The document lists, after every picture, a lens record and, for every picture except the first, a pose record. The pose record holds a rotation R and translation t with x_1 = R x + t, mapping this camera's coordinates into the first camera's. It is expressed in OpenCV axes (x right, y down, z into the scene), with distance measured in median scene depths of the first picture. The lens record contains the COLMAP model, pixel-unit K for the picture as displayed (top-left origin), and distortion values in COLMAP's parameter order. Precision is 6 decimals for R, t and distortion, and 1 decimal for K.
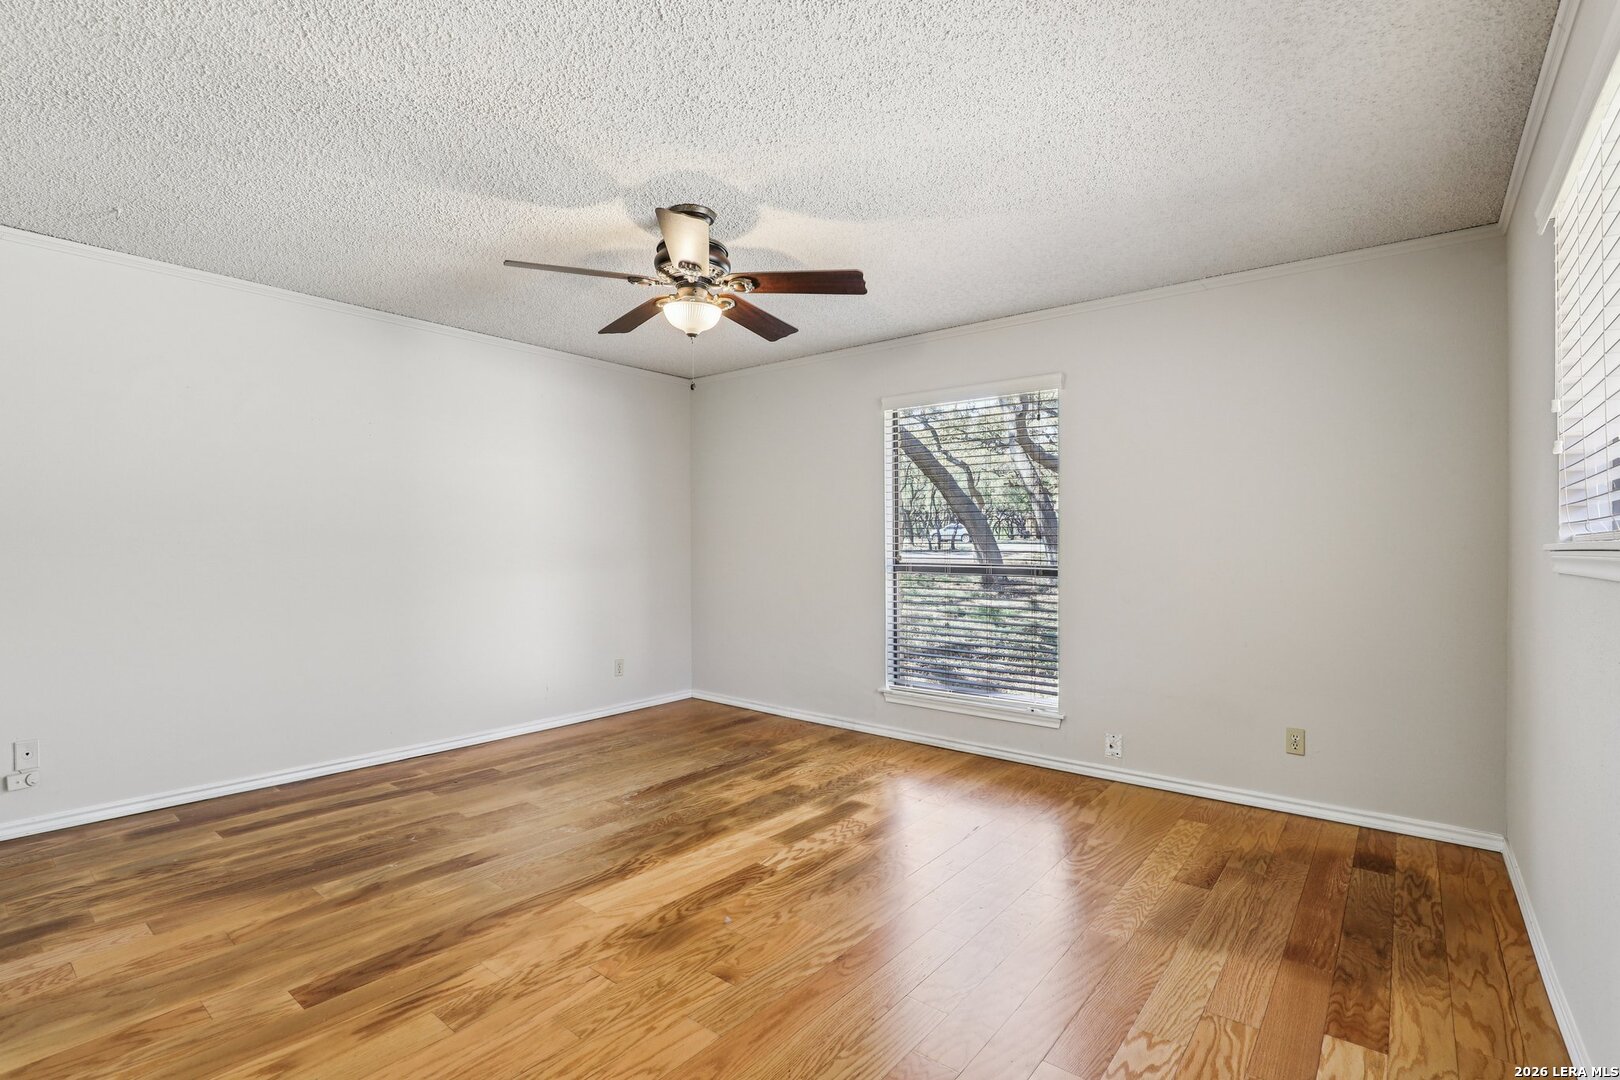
lens RADIAL K [[747.7, 0, 810.1], [0, 747.7, 542.9], [0, 0, 1]] dist [-0.000101, -0.000073]
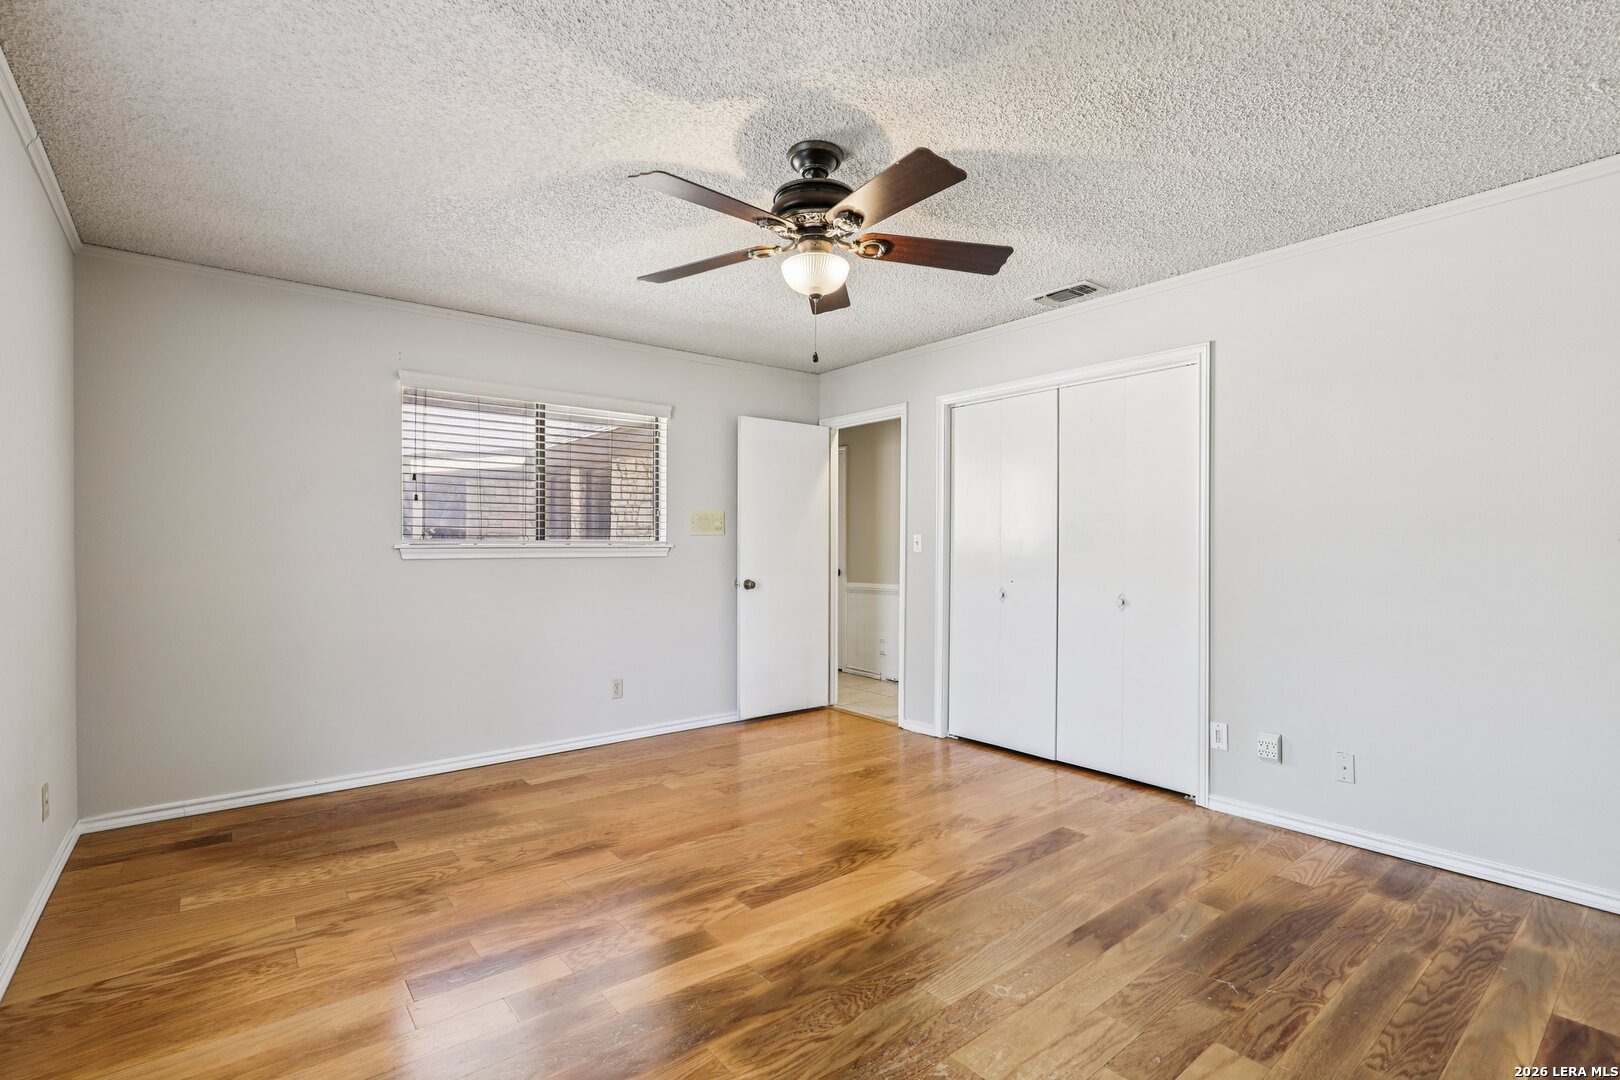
lens RADIAL K [[747.7, 0, 810.1], [0, 747.7, 542.9], [0, 0, 1]] dist [-0.000101, -0.000073]
pose [[-0.976426, 0.001341, 0.215848, -0.346819], [-0.000824, 0.999950, -0.009940, 0.007795], [-0.215851, -0.009883, -0.976376, 1.950574]]
